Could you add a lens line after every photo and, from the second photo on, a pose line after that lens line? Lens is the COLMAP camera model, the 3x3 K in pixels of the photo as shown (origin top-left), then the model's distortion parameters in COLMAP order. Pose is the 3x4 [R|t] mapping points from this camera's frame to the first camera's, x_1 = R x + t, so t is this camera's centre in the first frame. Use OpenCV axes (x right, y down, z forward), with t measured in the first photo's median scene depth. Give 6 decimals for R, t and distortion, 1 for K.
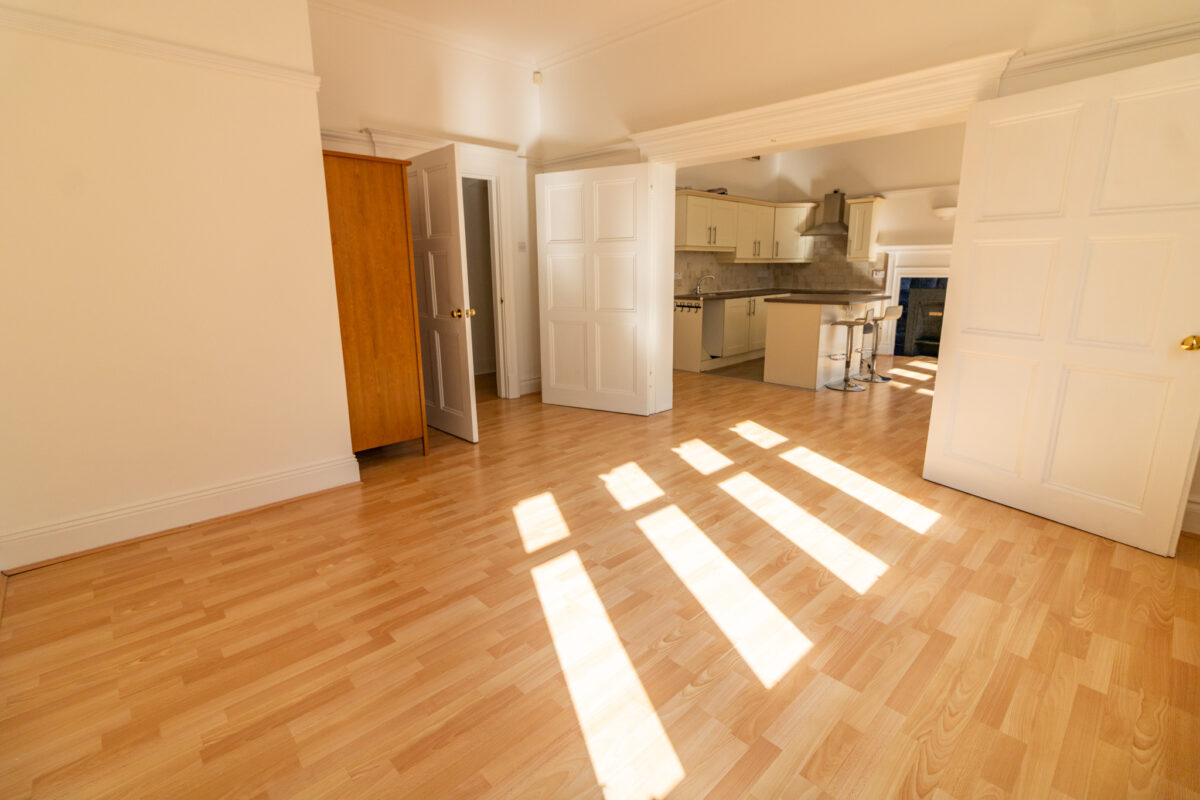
lens RADIAL K [[551.3, 0, 607.5], [0, 551.3, 380.7], [0, 0, 1]] dist [0.003717, -0.000326]
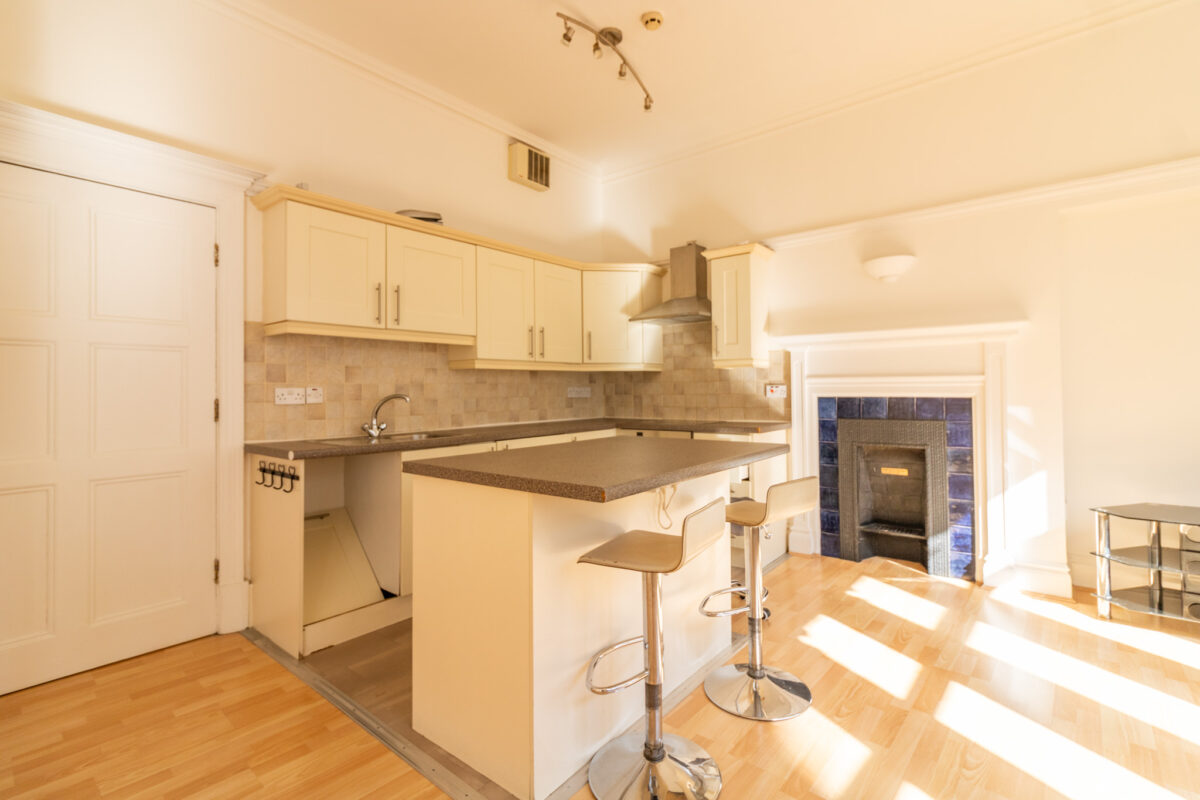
lens RADIAL K [[551.3, 0, 607.5], [0, 551.3, 380.7], [0, 0, 1]] dist [0.003717, -0.000326]
pose [[0.995610, -0.000881, 0.093597, 0.287542], [0.021271, 0.975924, -0.217073, -0.094791], [-0.091152, 0.218111, 0.971658, 0.514935]]
